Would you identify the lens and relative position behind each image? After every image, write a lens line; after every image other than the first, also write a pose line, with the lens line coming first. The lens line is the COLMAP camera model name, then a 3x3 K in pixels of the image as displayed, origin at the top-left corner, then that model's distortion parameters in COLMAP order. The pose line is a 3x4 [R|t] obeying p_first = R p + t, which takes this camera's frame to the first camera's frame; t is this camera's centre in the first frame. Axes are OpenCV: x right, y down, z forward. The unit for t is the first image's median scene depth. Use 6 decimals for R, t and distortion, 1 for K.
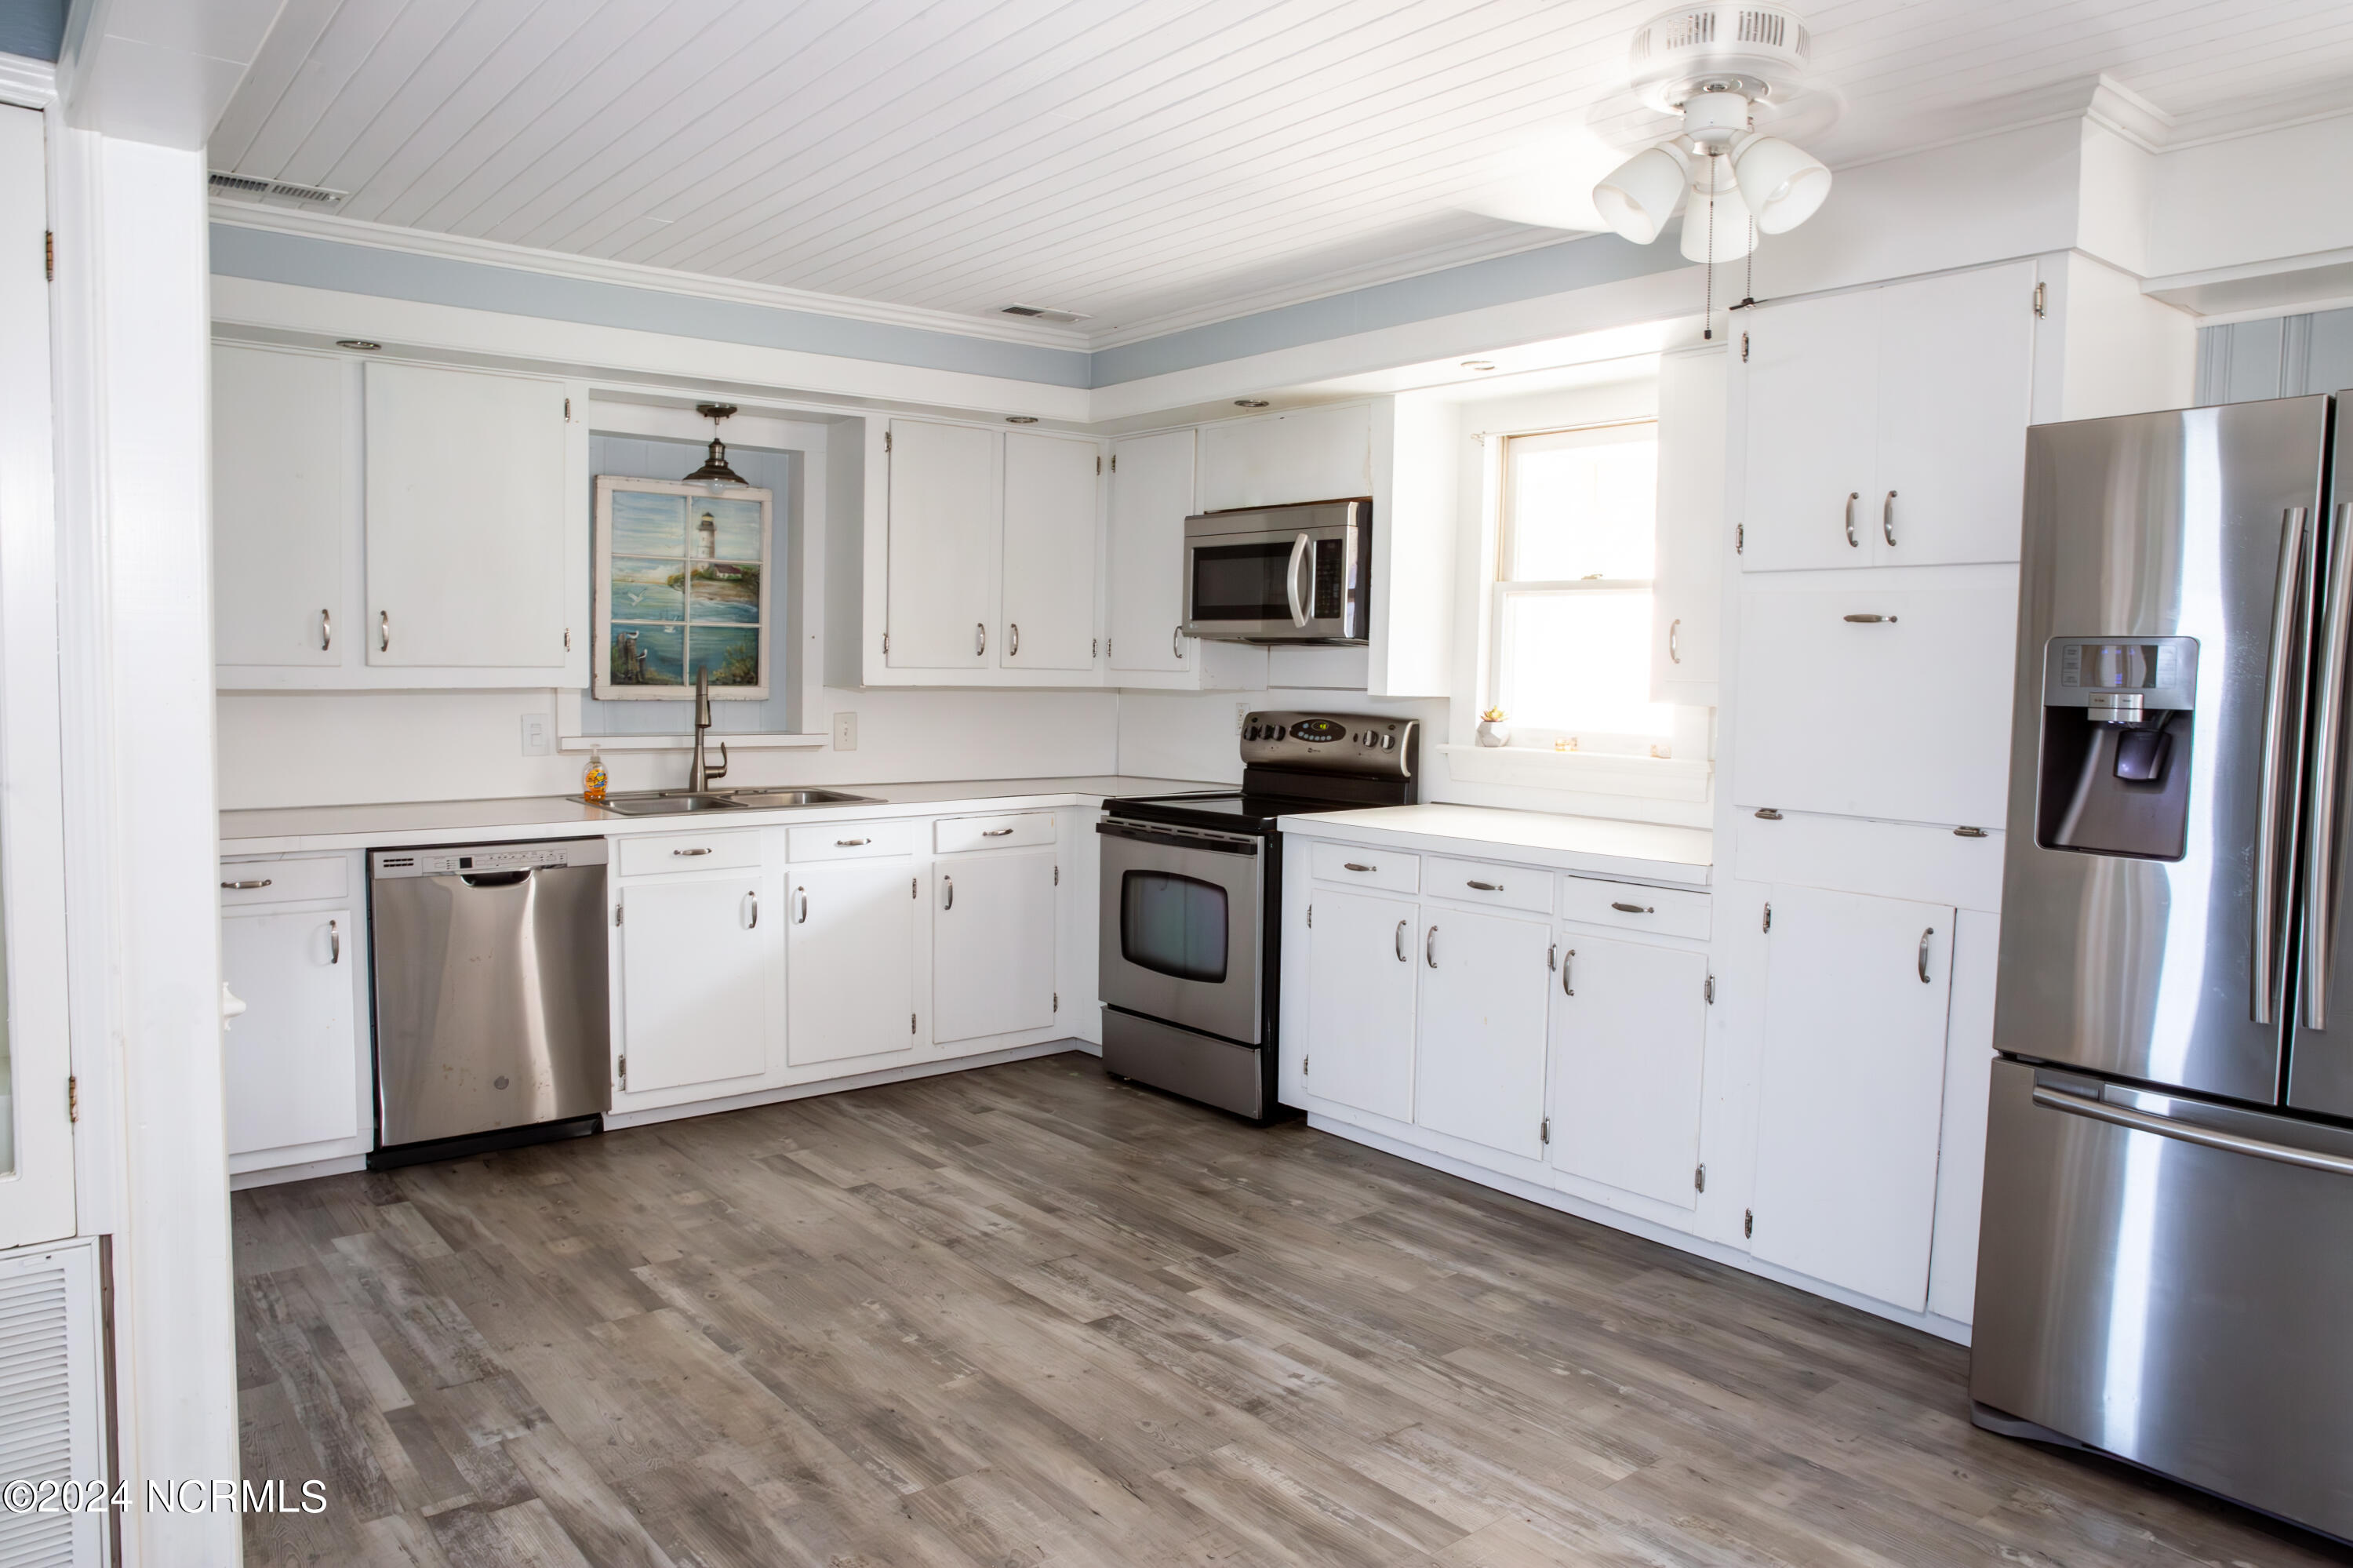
lens RADIAL K [[1612.8, 0, 1179.3], [0, 1612.8, 786.3], [0, 0, 1]] dist [-0.107399, 0.081177]
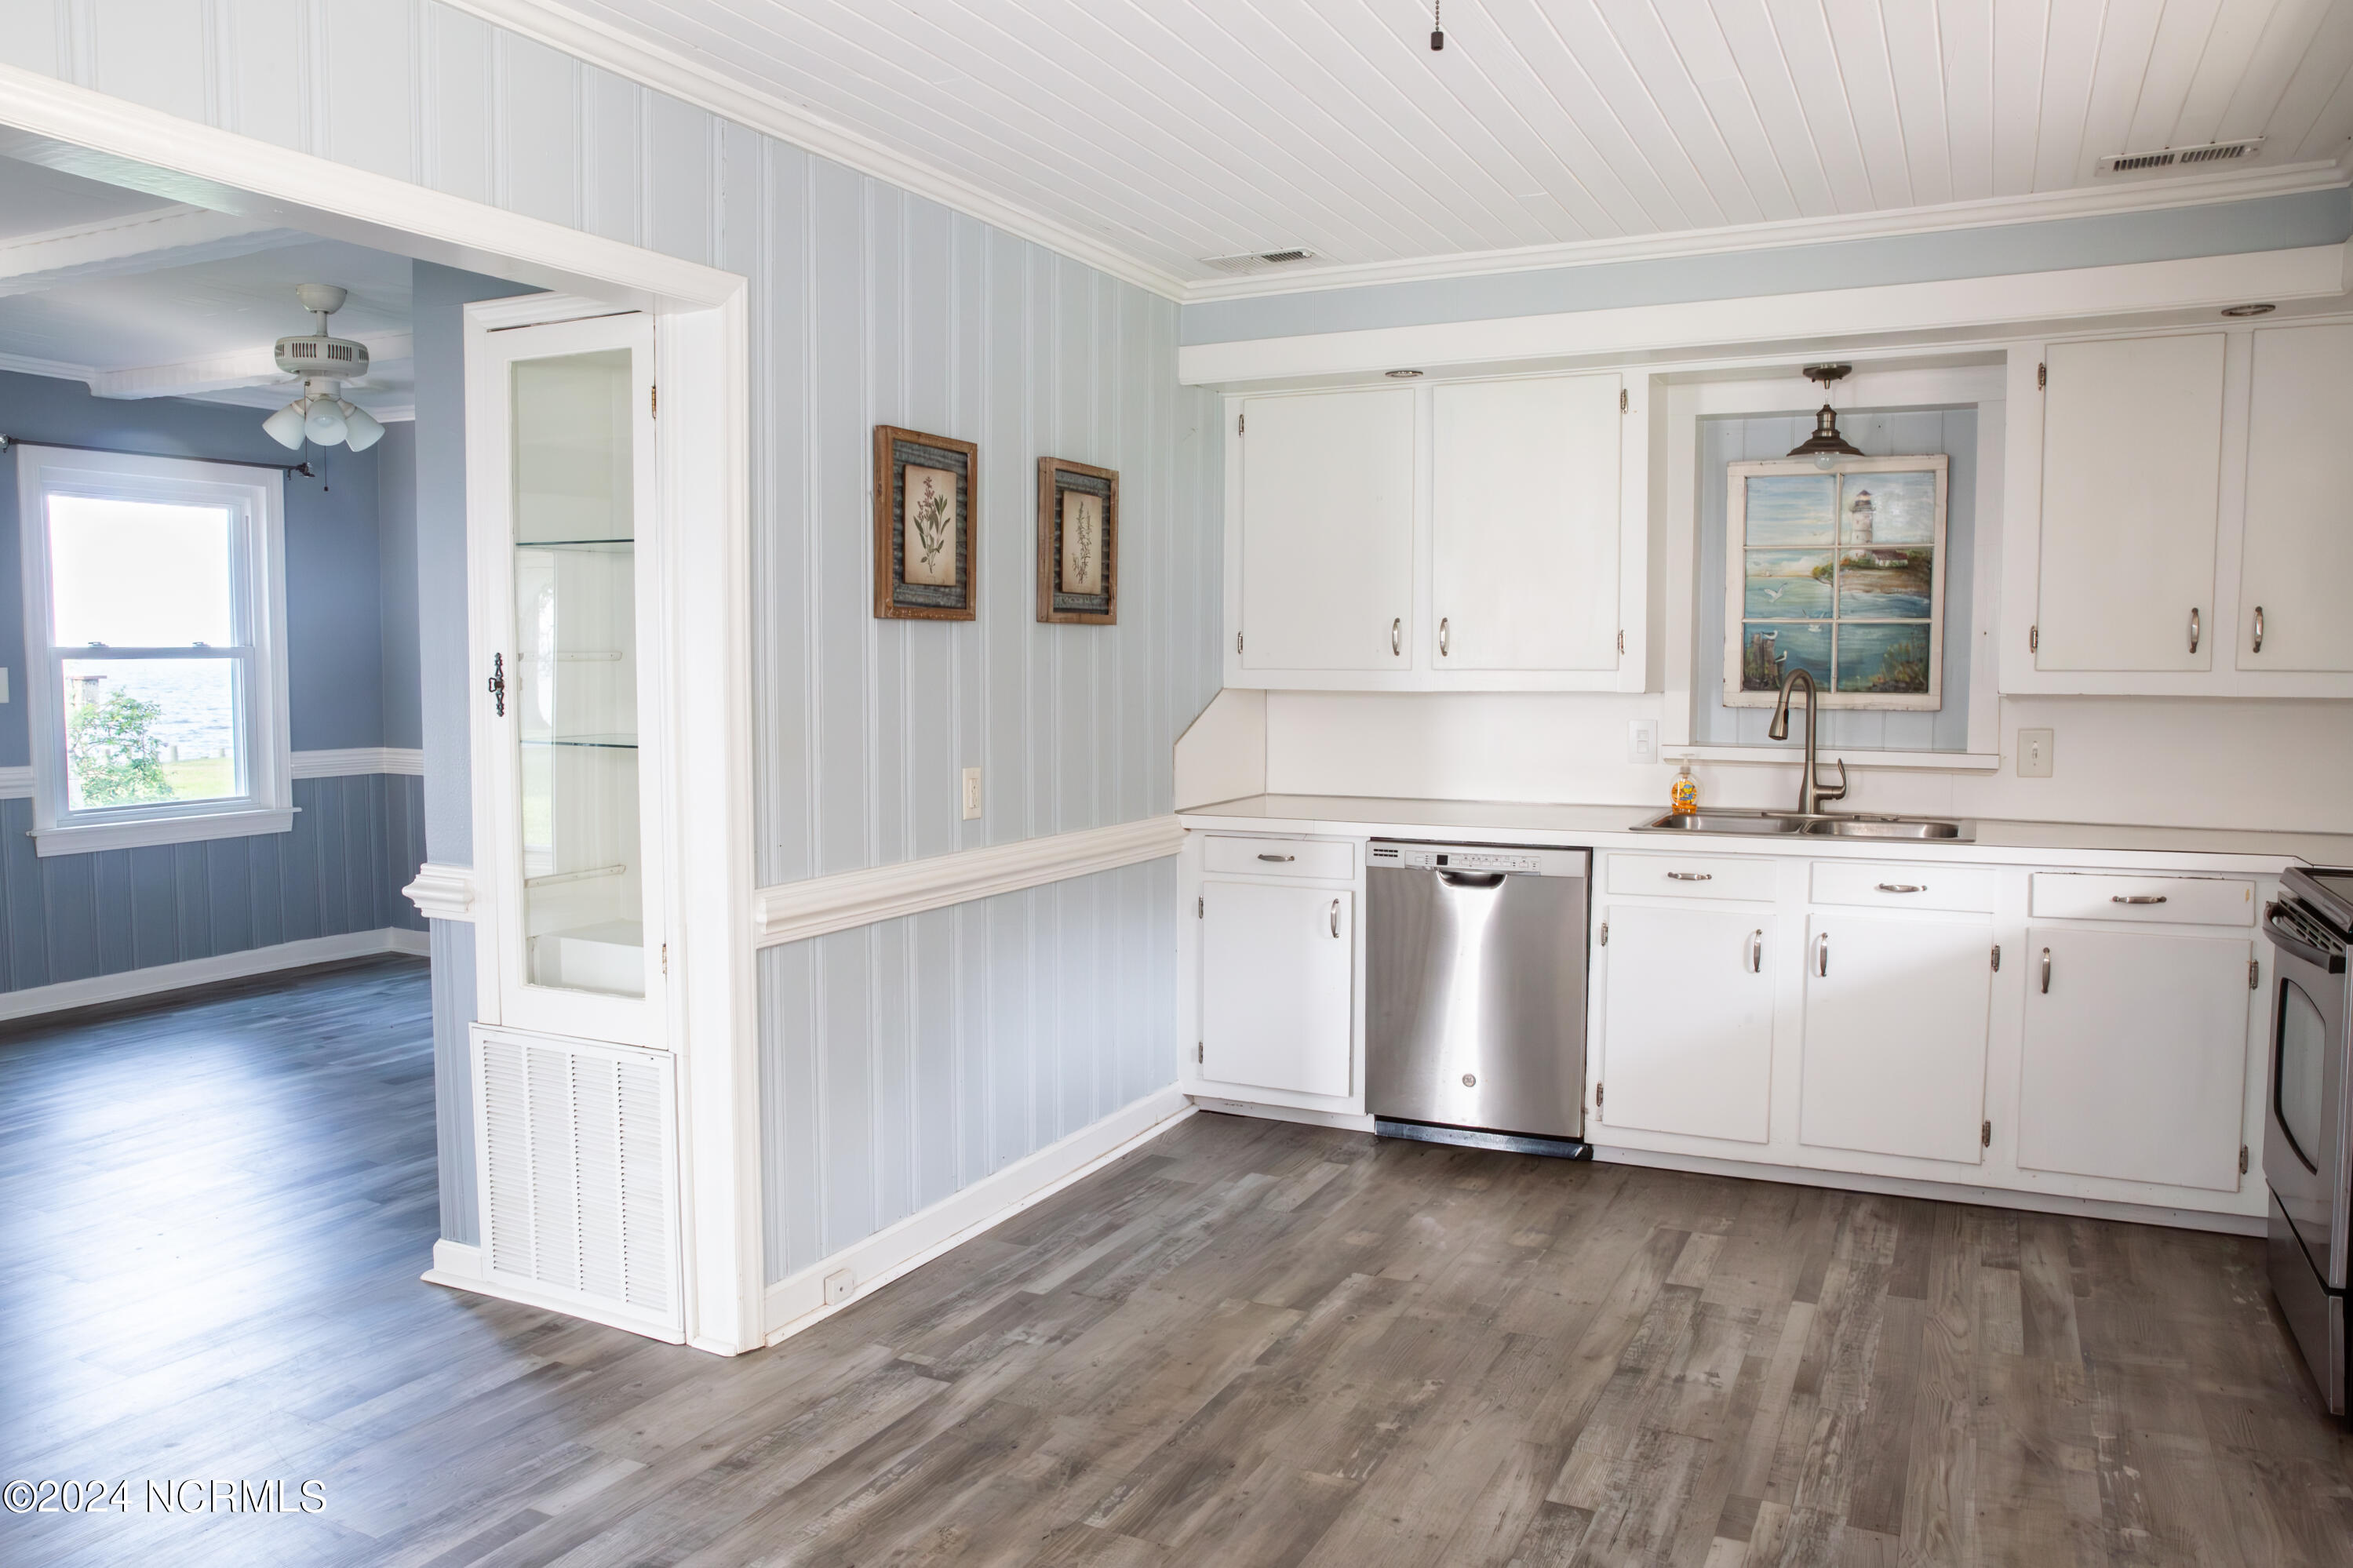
lens RADIAL K [[1674.0, 0, 1156.0], [0, 1674.0, 780.9], [0, 0, 1]] dist [-0.110191, 0.086312]
pose [[0.406283, 0.049822, -0.912388, 0.444931], [-0.061540, 0.997737, 0.027079, -0.020131], [0.911673, 0.045146, 0.408430, 0.368844]]
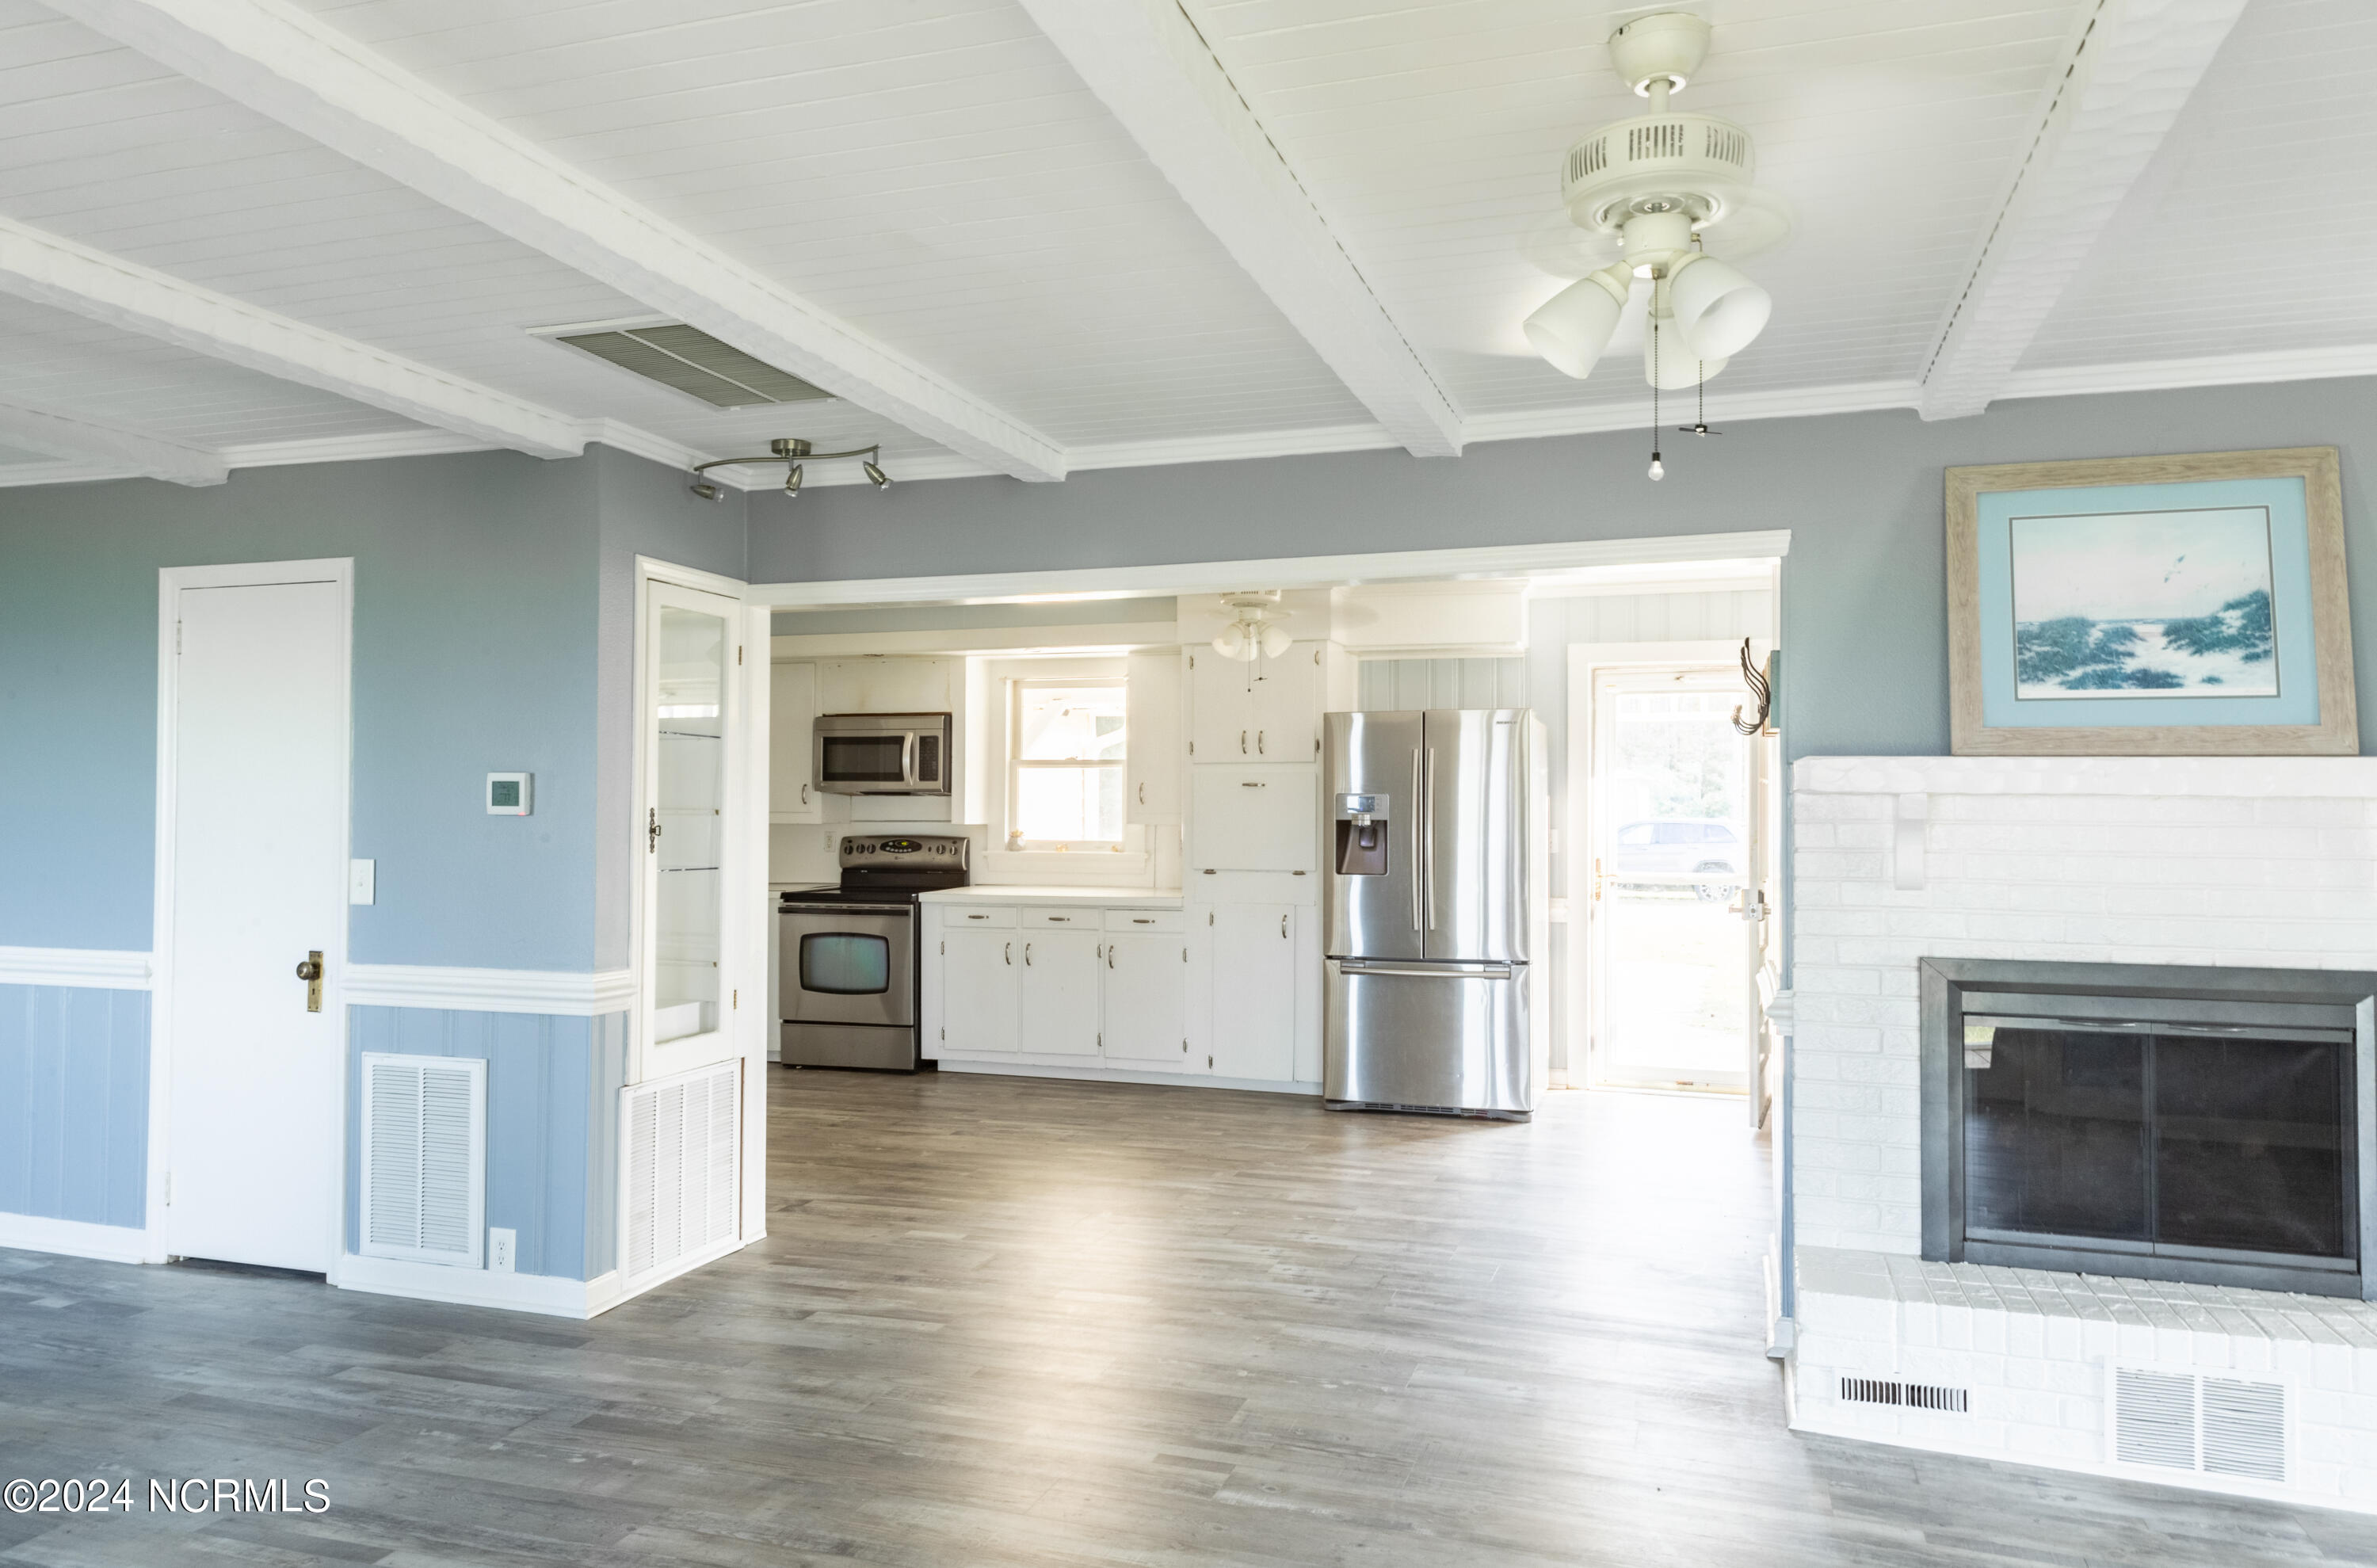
lens RADIAL K [[1634.2, 0, 1188.5], [0, 1634.2, 784.0], [0, 0, 1]] dist [-0.003220, 0.000016]
pose [[0.840262, -0.009280, 0.542100, -0.713321], [0.053094, 0.996456, -0.065239, 0.034102], [-0.539574, 0.083600, 0.837777, -0.726444]]
